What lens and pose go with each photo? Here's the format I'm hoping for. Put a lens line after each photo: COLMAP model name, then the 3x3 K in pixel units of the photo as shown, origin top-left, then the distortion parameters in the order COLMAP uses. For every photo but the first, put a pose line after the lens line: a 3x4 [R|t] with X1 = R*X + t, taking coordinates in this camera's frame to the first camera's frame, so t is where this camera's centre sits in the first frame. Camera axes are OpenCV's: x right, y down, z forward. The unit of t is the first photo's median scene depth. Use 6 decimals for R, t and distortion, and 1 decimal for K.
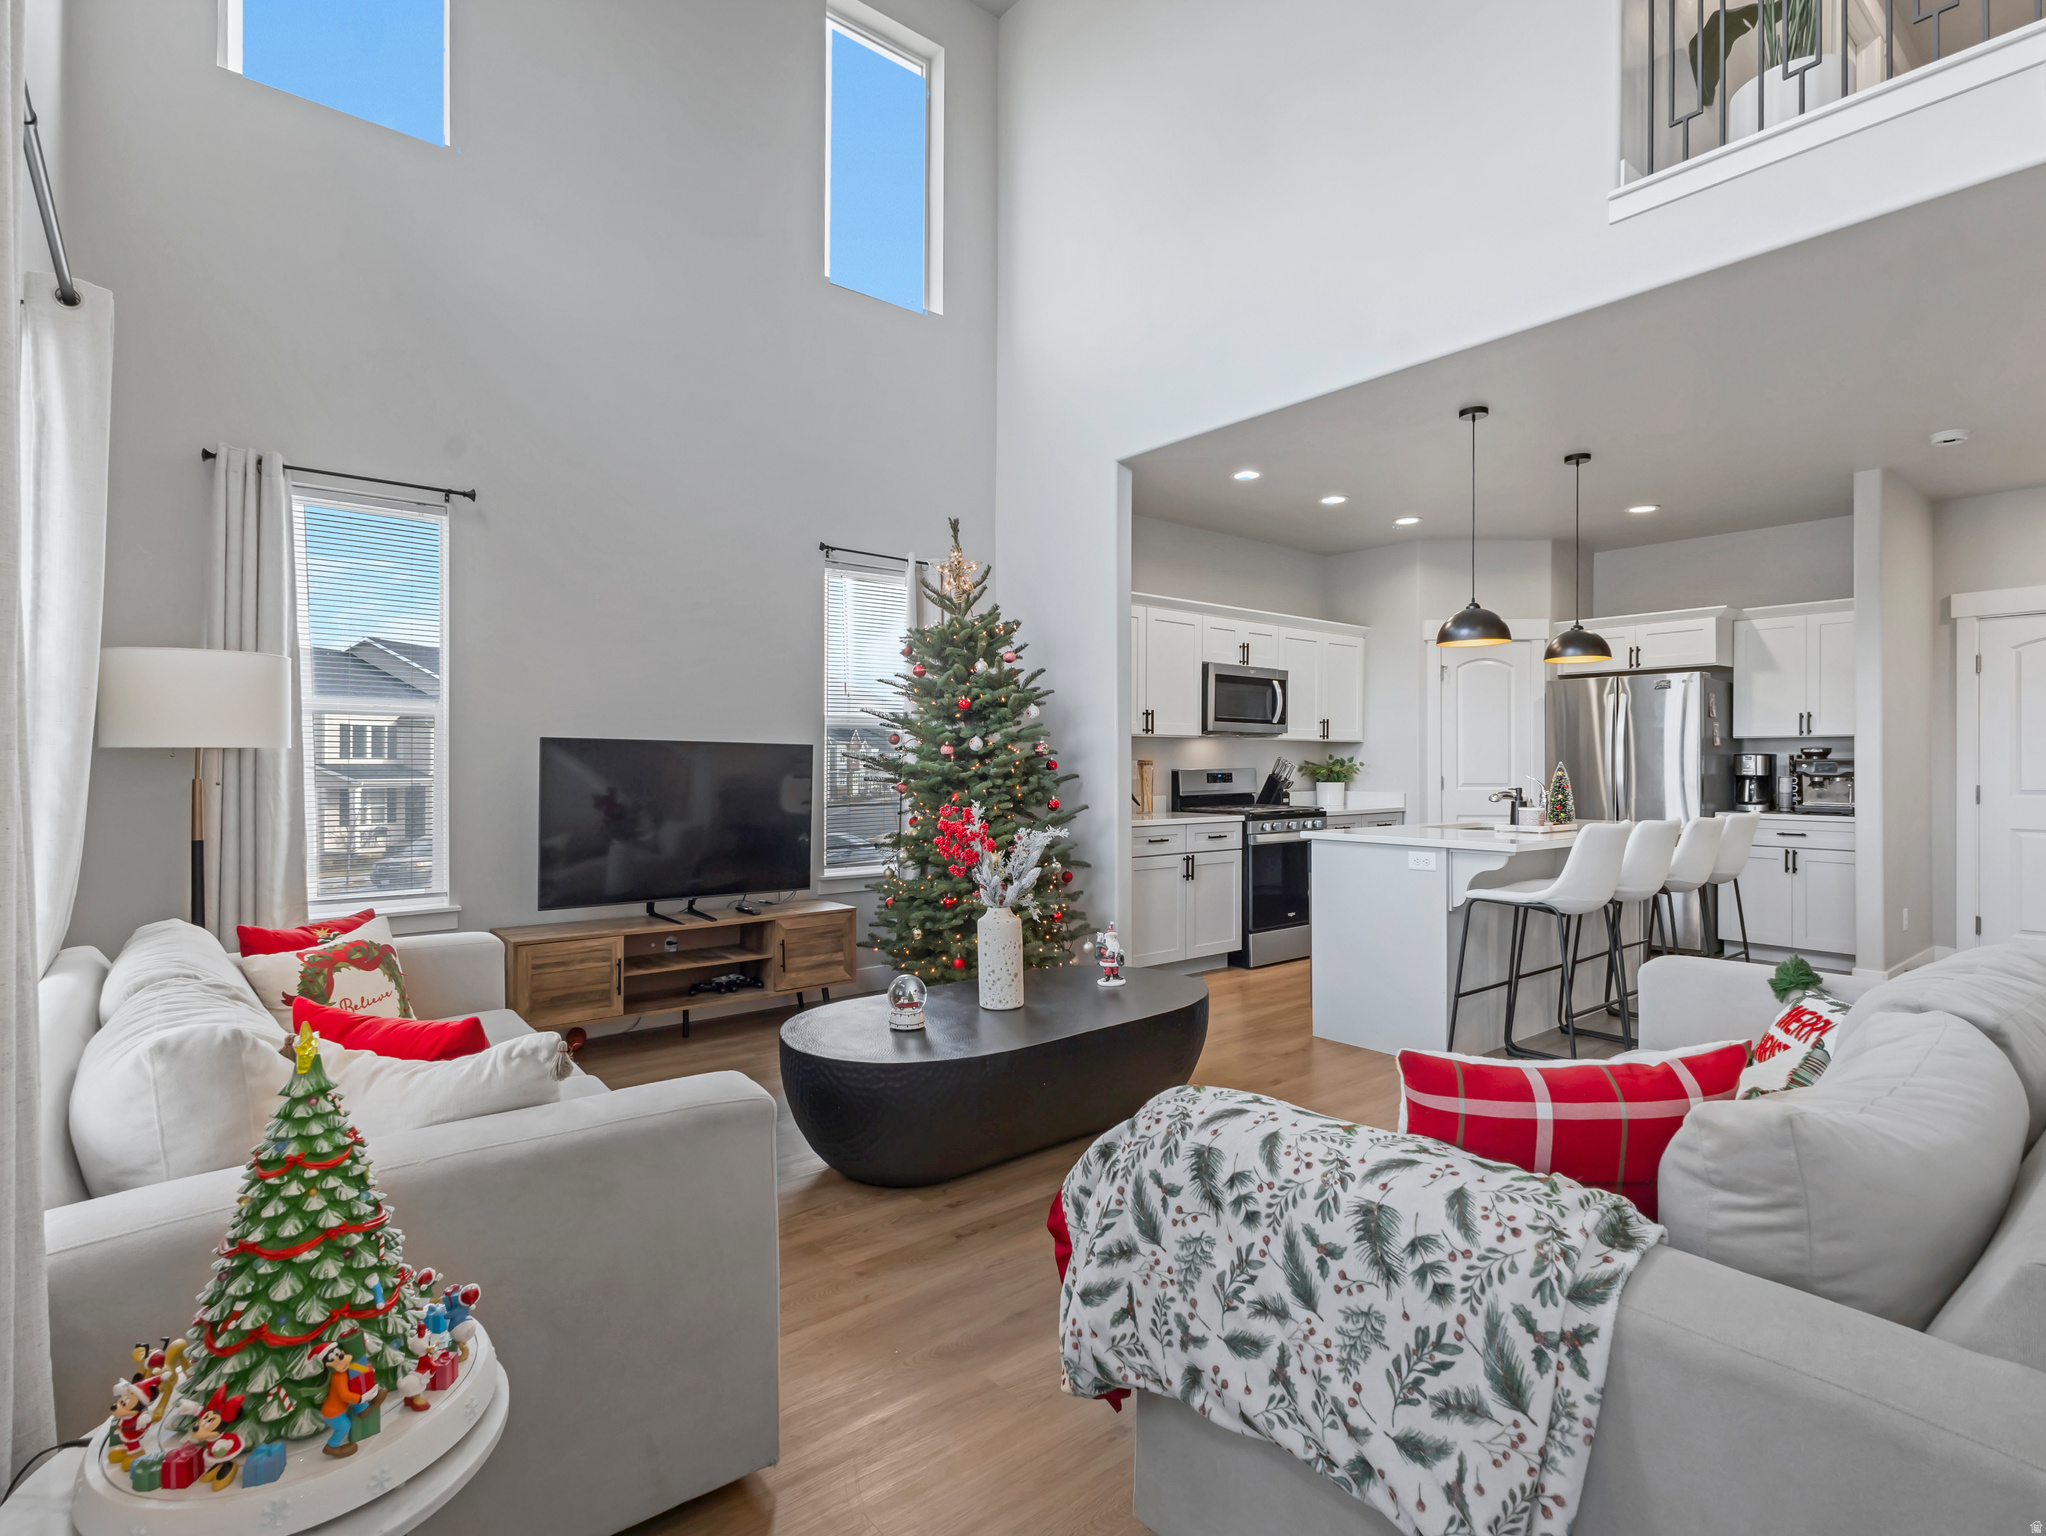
lens RADIAL K [[1005.9, 0, 1020.4], [0, 1005.9, 763.2], [0, 0, 1]] dist [-0.000275, 0.000924]
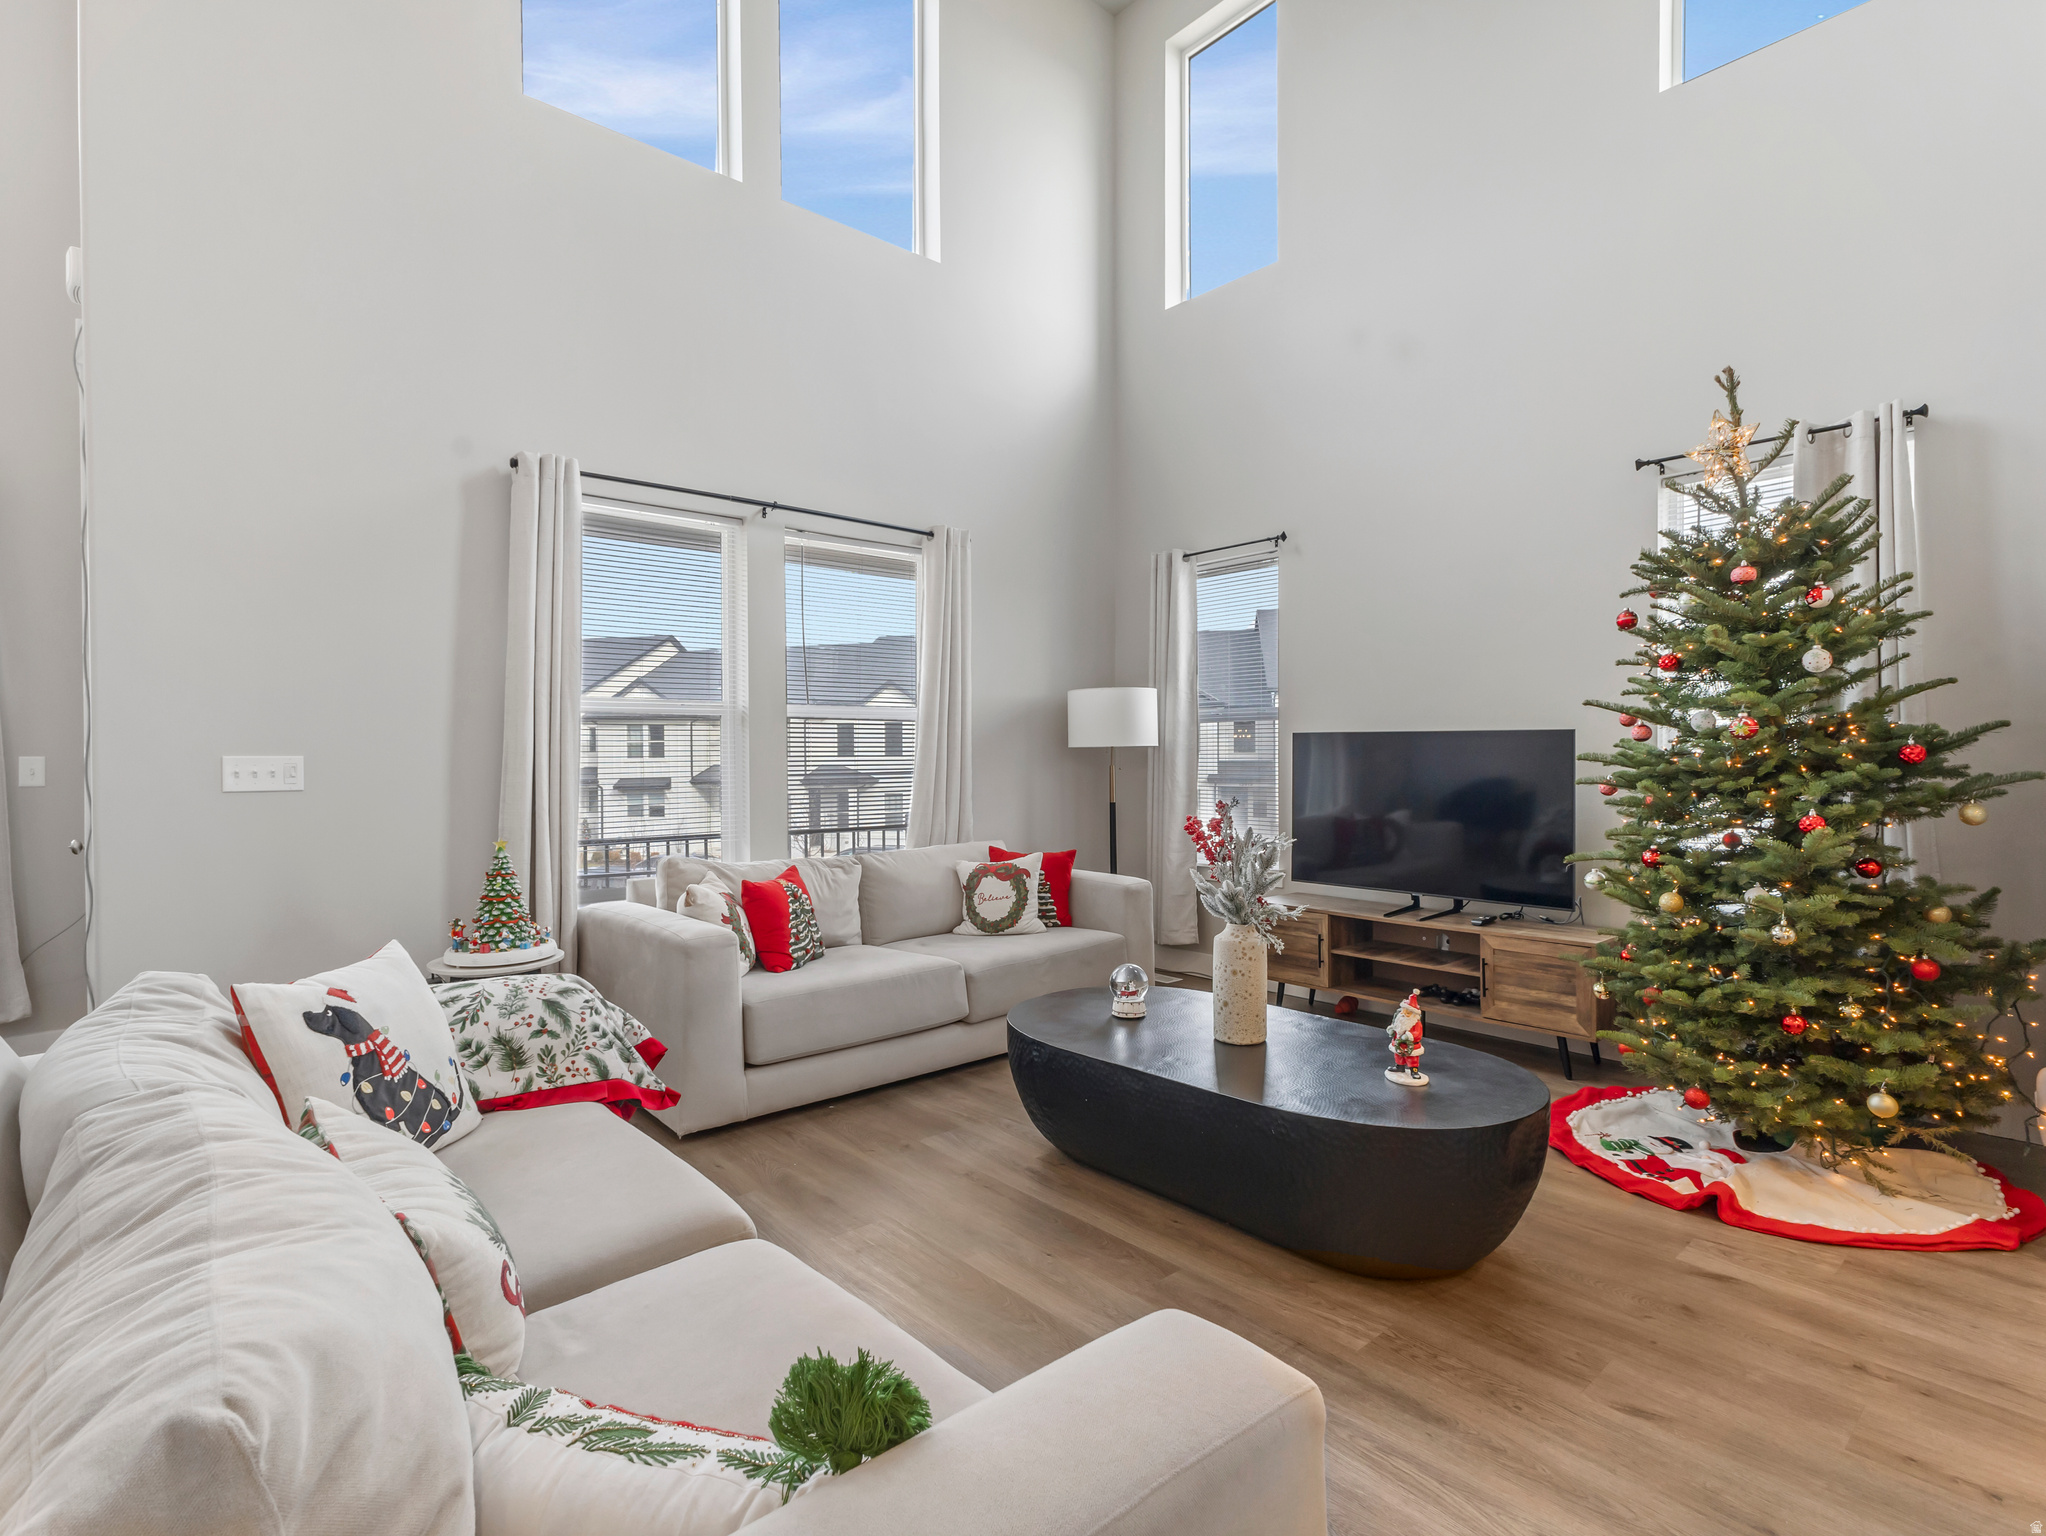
lens RADIAL K [[1005.9, 0, 1020.4], [0, 1005.9, 763.2], [0, 0, 1]] dist [-0.000275, 0.000924]
pose [[0.029061, 0.004402, -0.999568, 0.447590], [0.004344, 0.999980, 0.004530, 0.001834], [0.999568, -0.004474, 0.029041, 0.421905]]
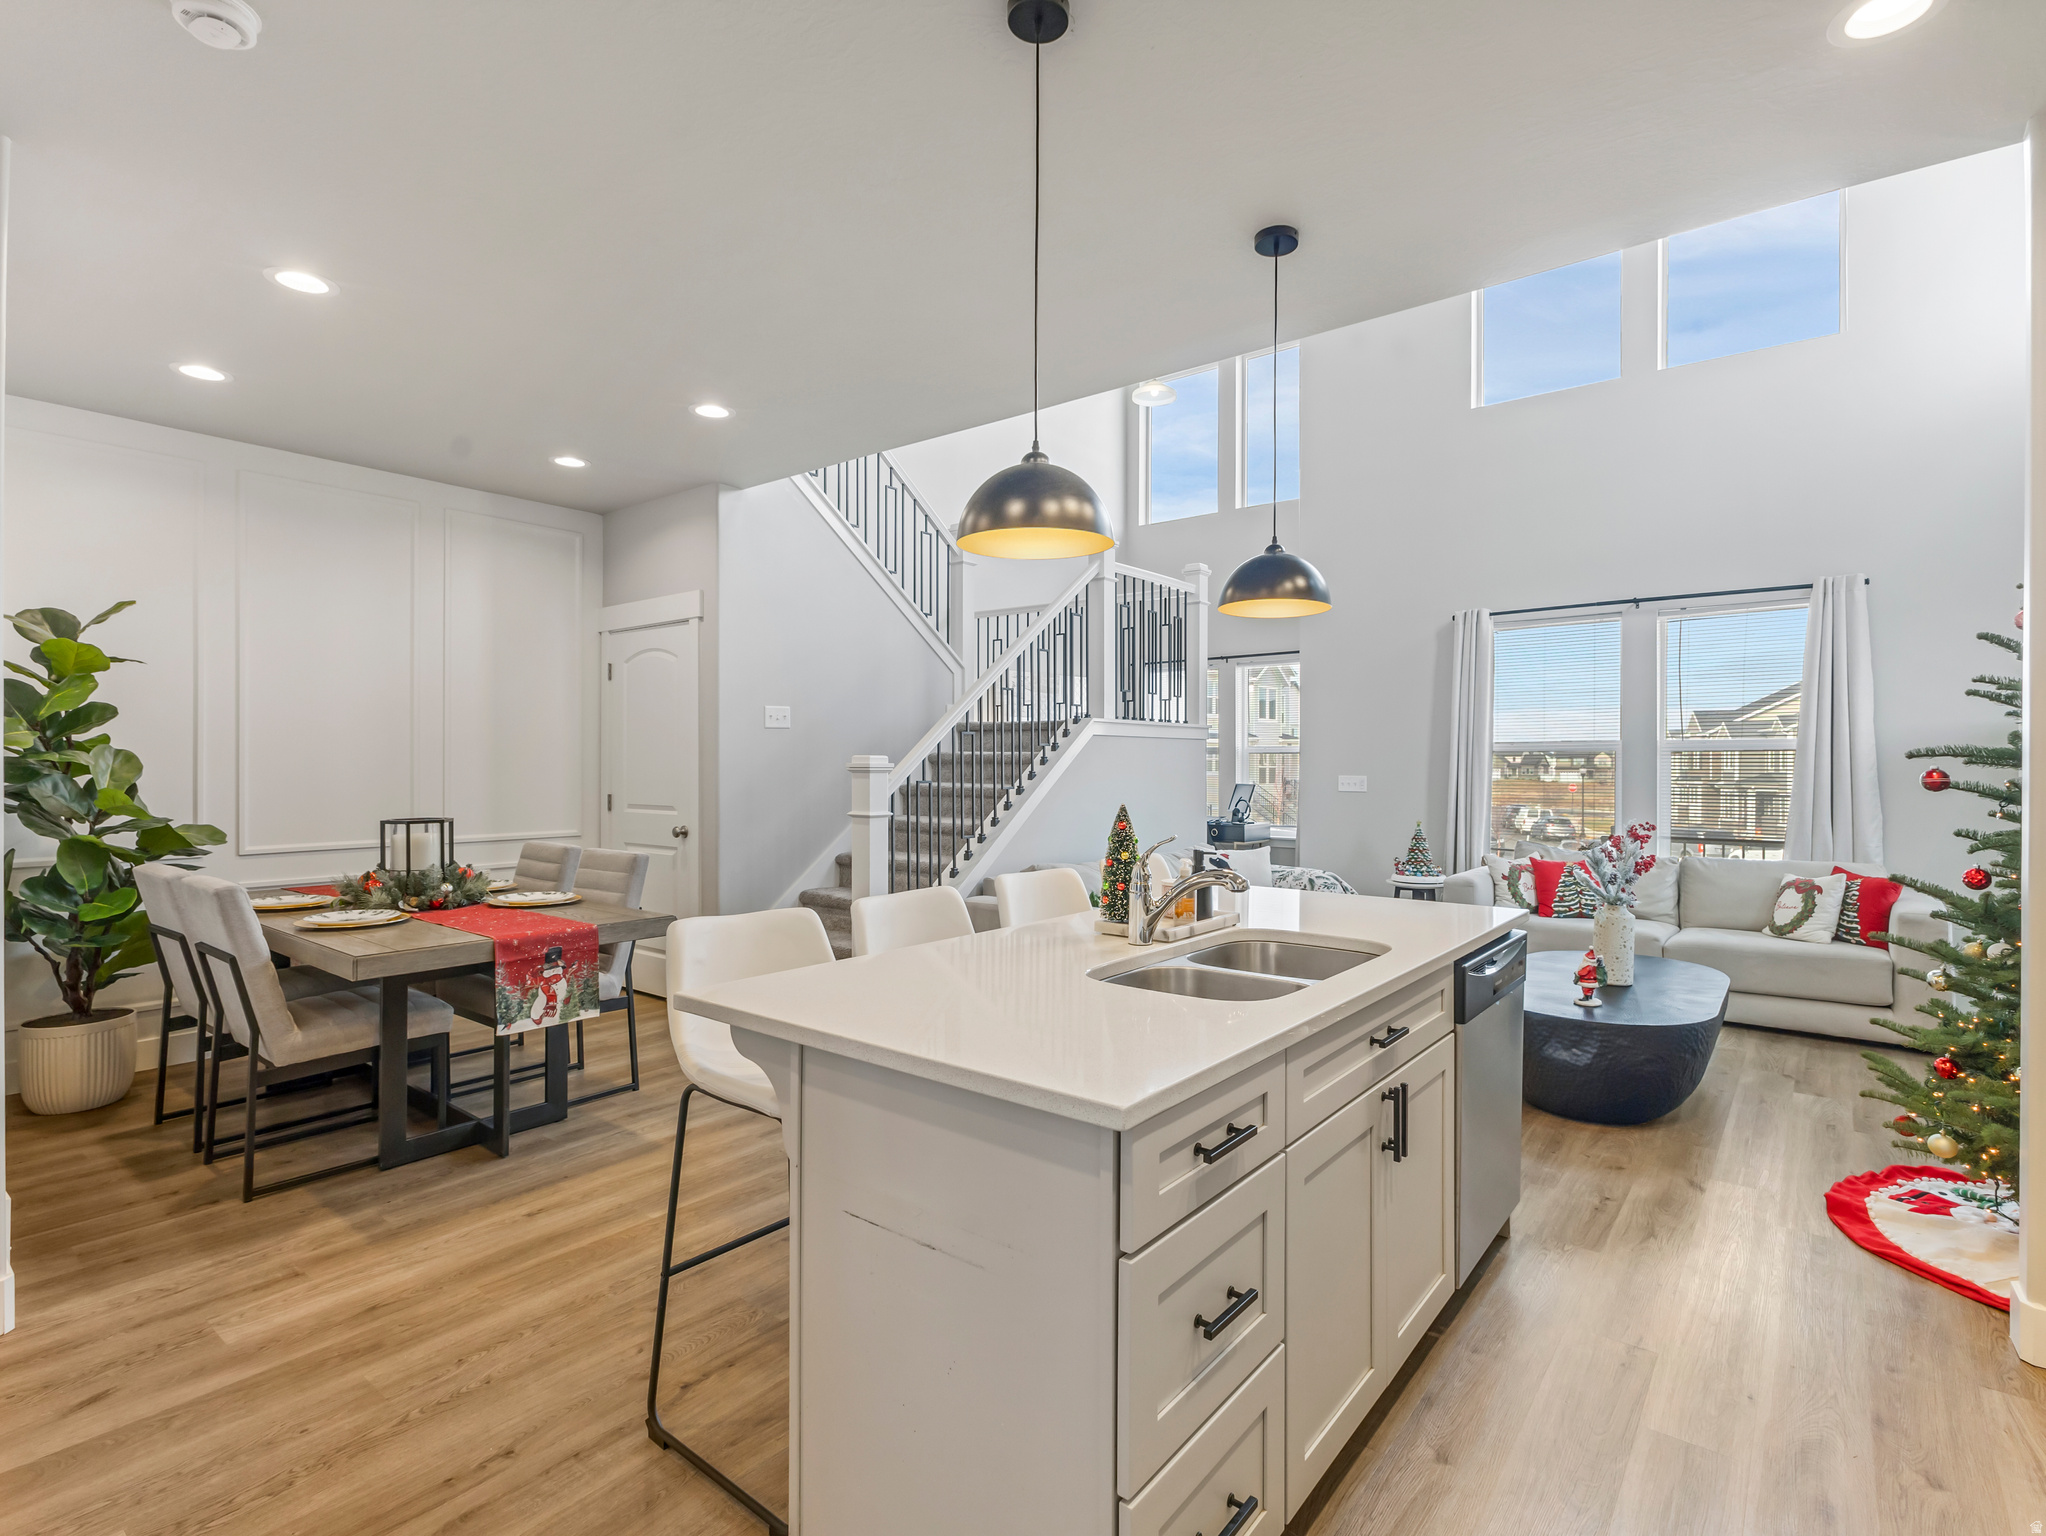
lens RADIAL K [[1000.0, 0, 1028.4], [0, 1000.0, 760.5], [0, 0, 1]] dist [-0.001152, 0.000282]
pose [[-0.980245, -0.004072, -0.197747, 0.512435], [-0.003995, 0.999992, -0.000786, -0.017105], [0.197748, 0.000019, -0.980253, 1.107991]]
